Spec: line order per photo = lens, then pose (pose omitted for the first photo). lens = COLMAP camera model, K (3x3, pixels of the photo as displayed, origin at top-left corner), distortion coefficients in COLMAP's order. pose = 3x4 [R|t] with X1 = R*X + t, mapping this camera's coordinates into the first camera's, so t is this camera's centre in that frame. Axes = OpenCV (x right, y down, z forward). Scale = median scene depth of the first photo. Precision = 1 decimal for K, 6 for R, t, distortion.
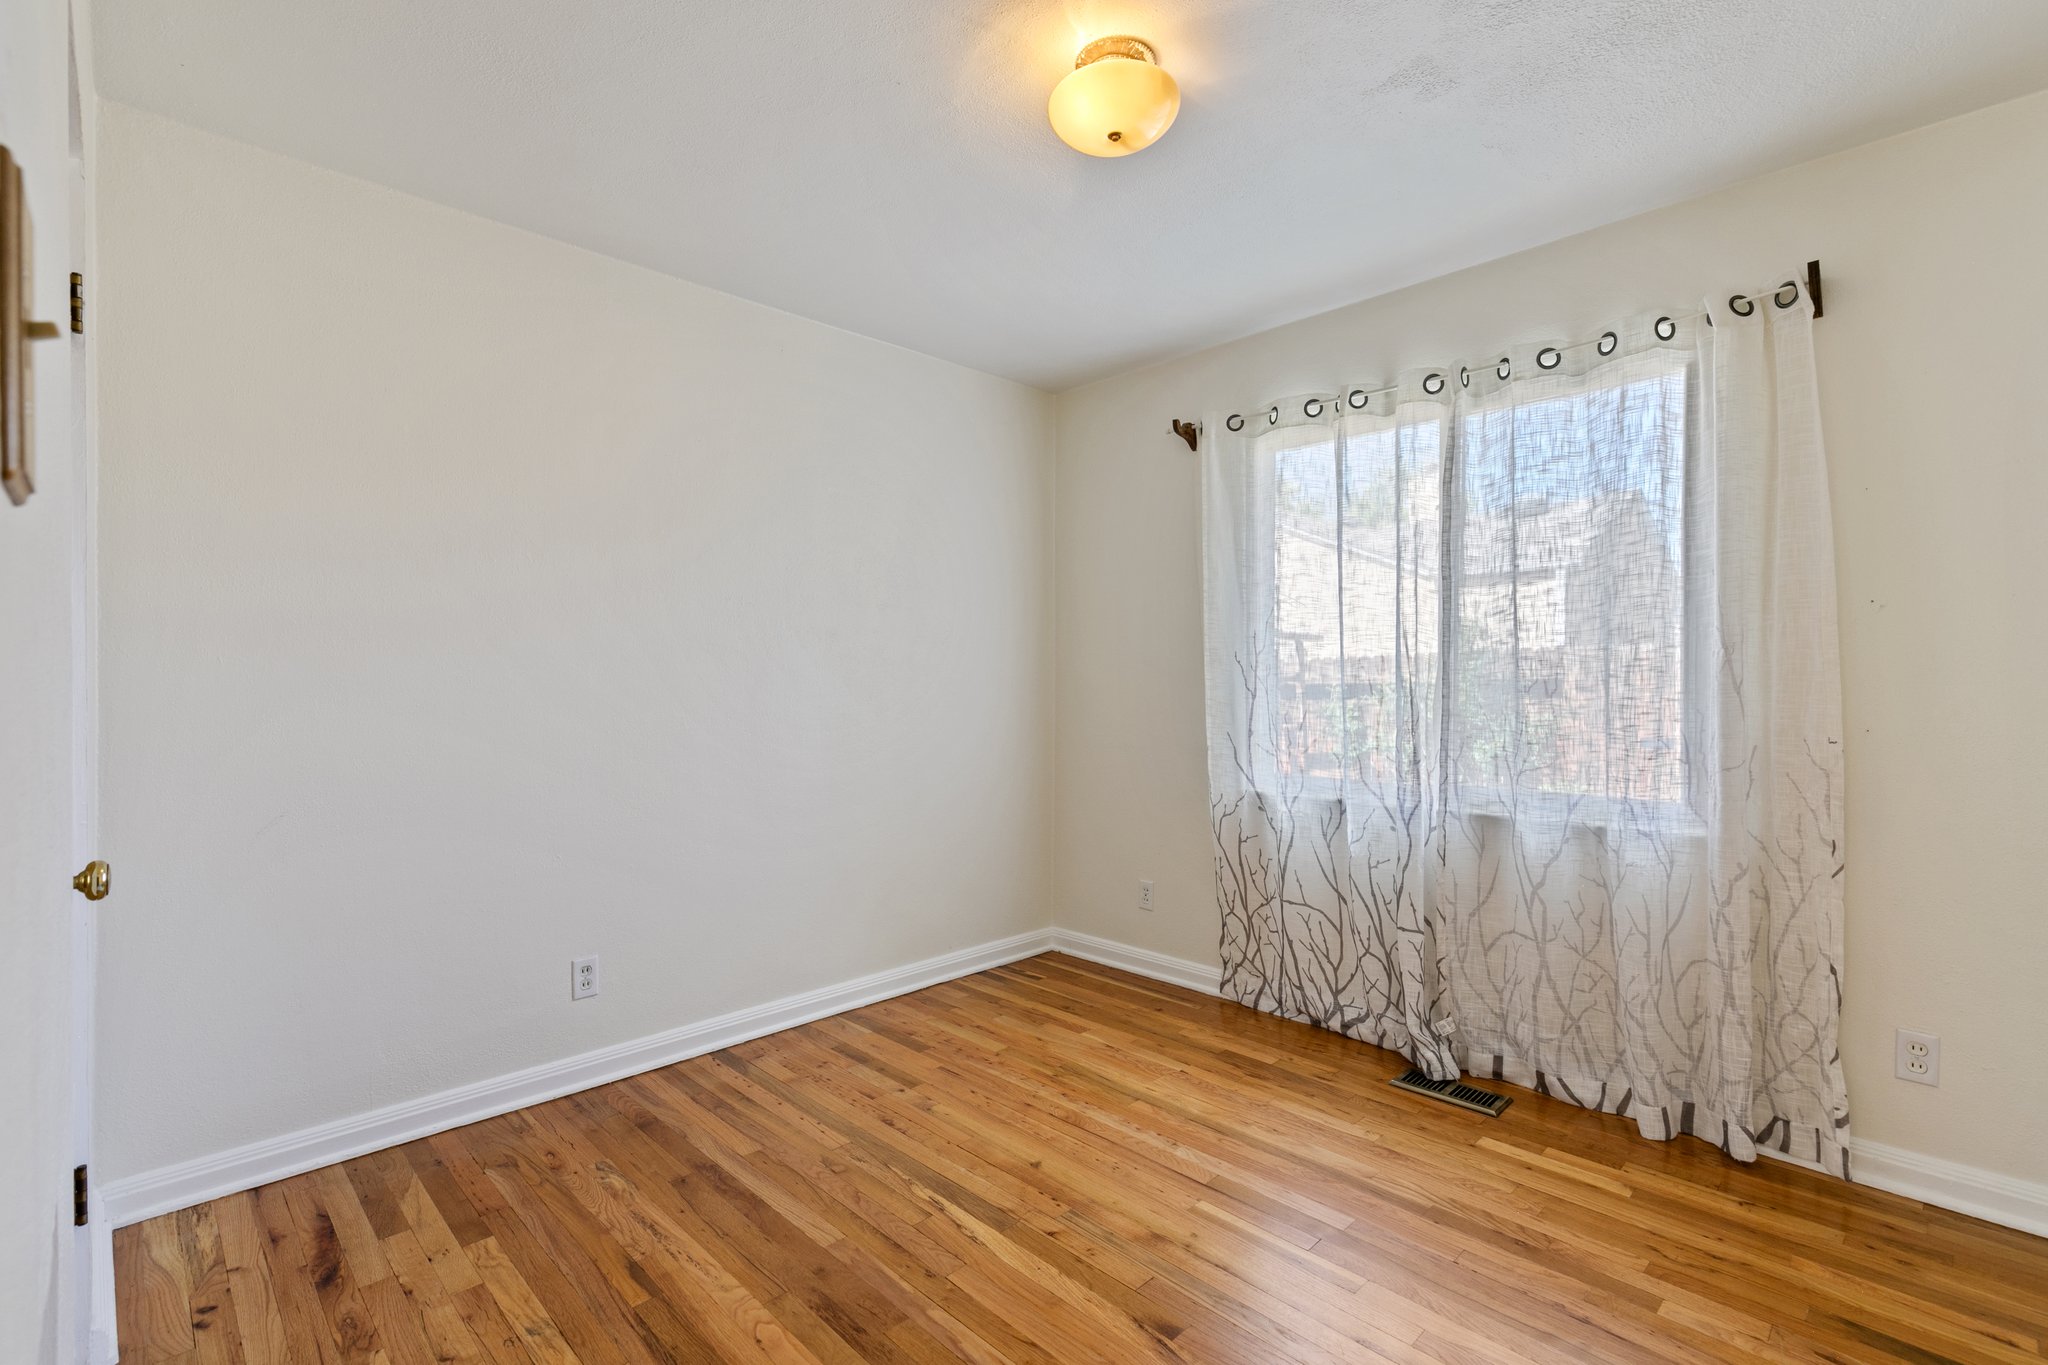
lens RADIAL K [[921.4, 0, 1034.4], [0, 921.4, 675.9], [0, 0, 1]] dist [0.008176, -0.001104]
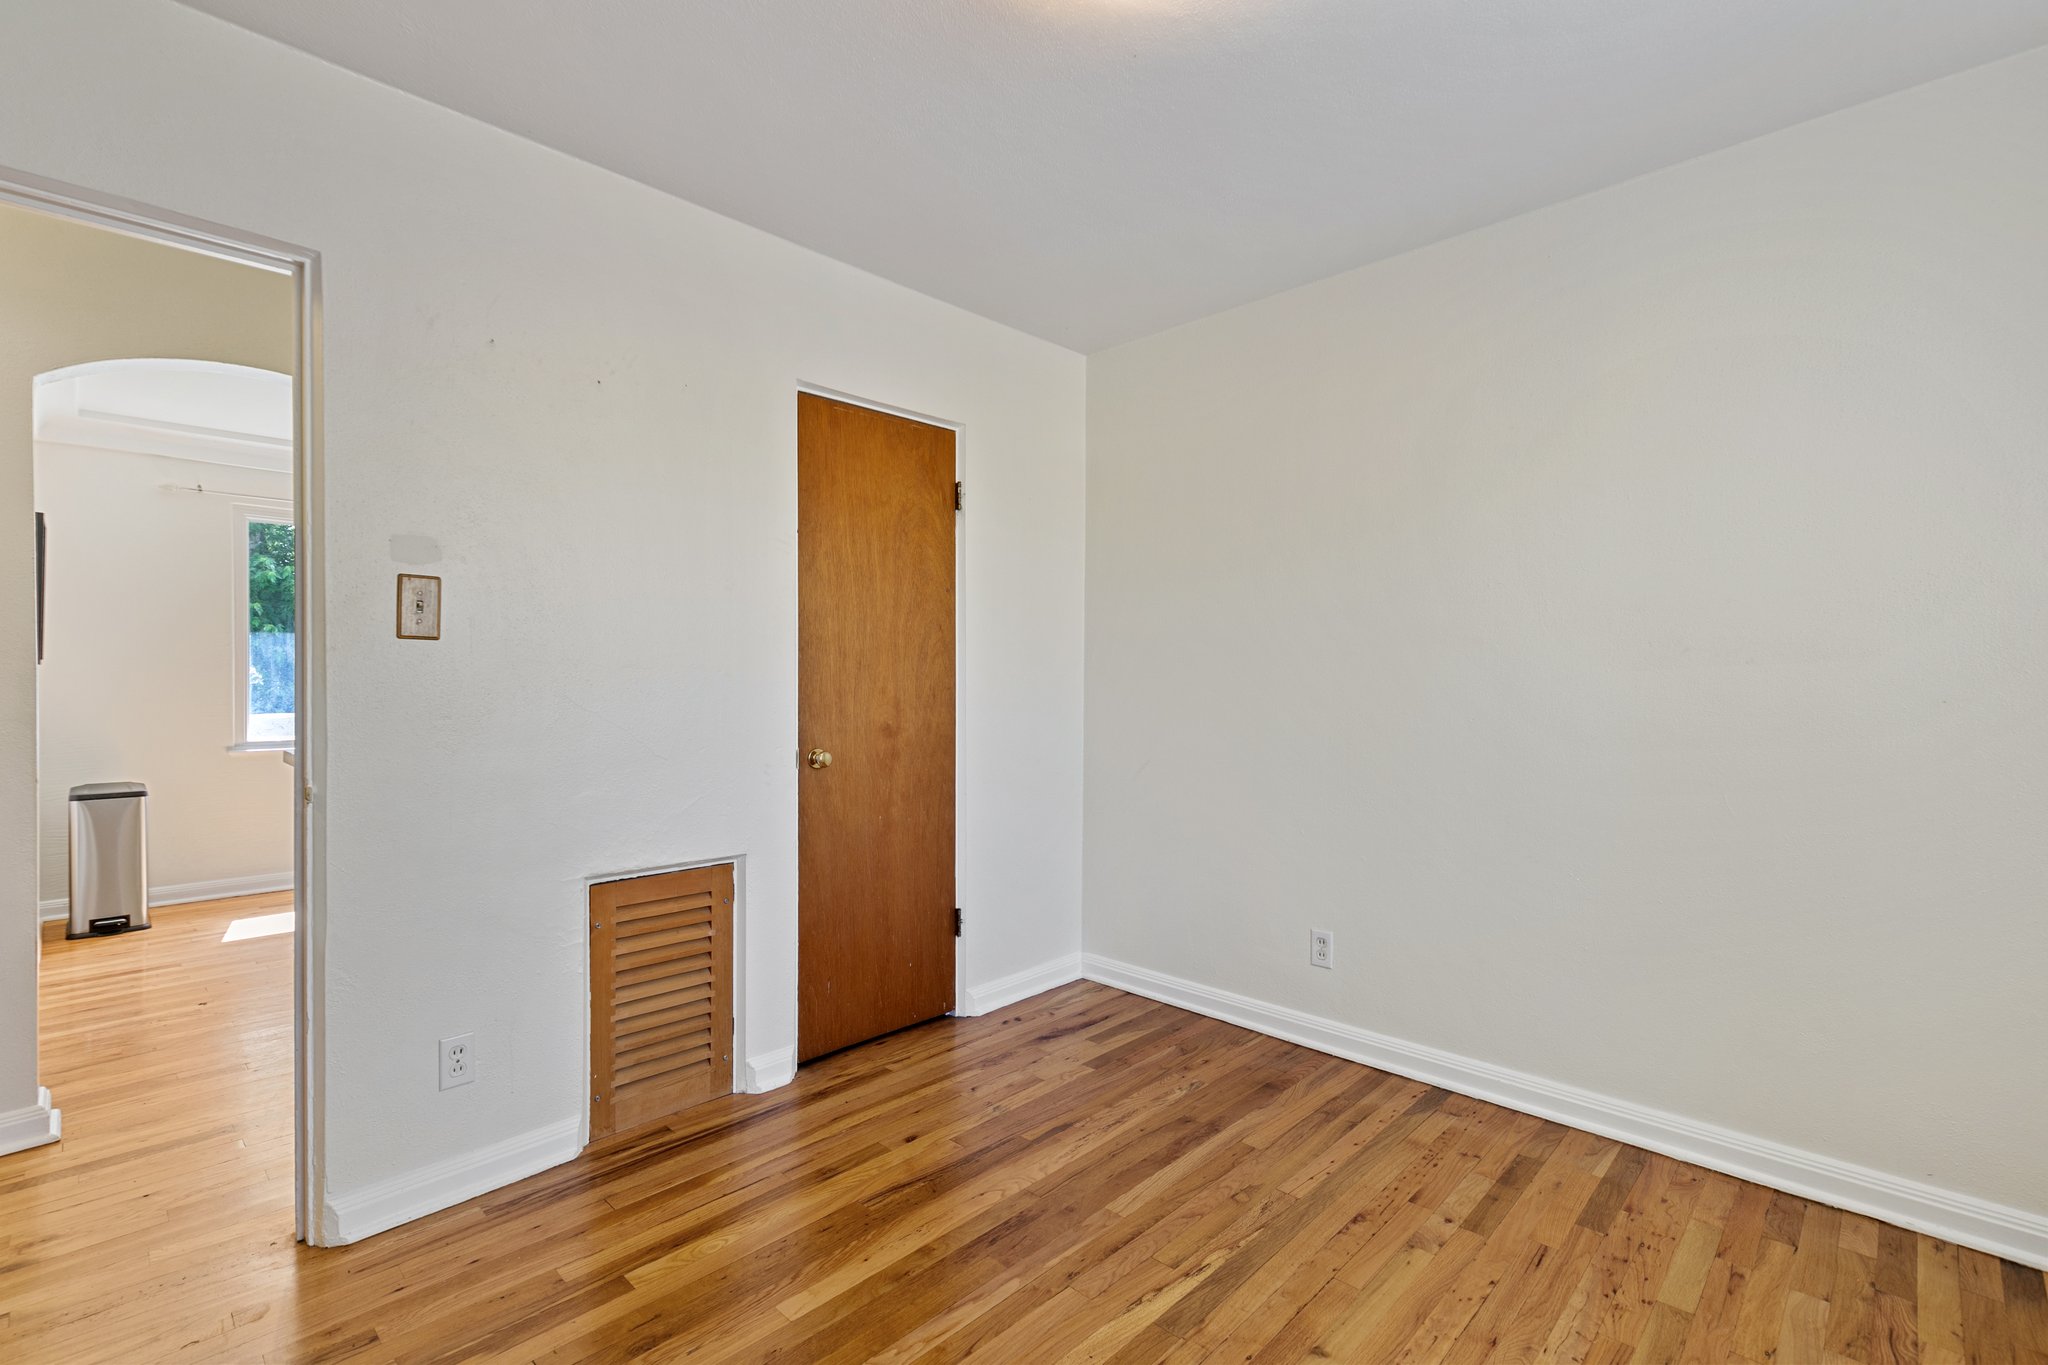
lens RADIAL K [[921.4, 0, 1034.4], [0, 921.4, 675.9], [0, 0, 1]] dist [0.008176, -0.001104]
pose [[0.030144, 0.004399, -0.999536, 0.674246], [0.003270, 0.999985, 0.004500, -0.002288], [0.999540, -0.003405, 0.030129, 0.715209]]
